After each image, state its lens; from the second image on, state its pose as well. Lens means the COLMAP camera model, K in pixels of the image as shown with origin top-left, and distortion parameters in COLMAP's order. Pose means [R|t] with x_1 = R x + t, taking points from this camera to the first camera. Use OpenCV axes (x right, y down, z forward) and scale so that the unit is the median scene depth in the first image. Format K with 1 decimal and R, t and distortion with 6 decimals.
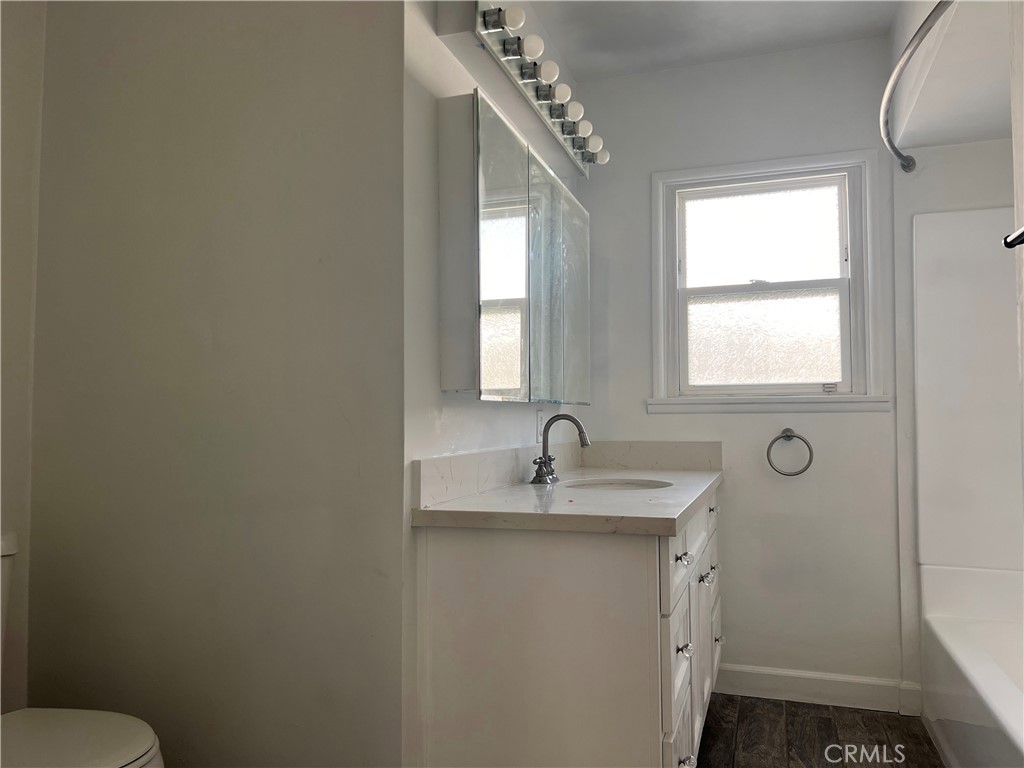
lens RADIAL K [[769.9, 0, 505.1], [0, 769.9, 383.6], [0, 0, 1]] dist [0.062861, -0.076689]
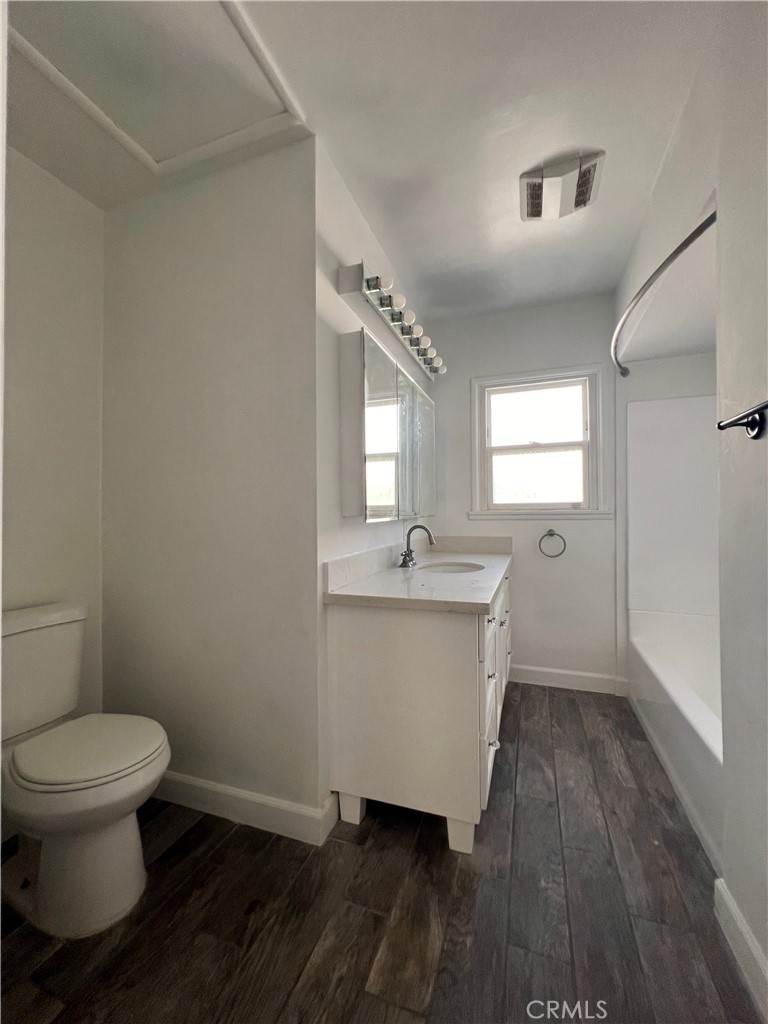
lens RADIAL K [[412.0, 0, 380.9], [0, 412.0, 509.7], [0, 0, 1]] dist [-0.000270, 0.000113]
pose [[0.999705, -0.005835, -0.023561, 0.013292], [0.006796, 0.999139, 0.040930, -0.028755], [0.023302, -0.041078, 0.998884, 0.101217]]
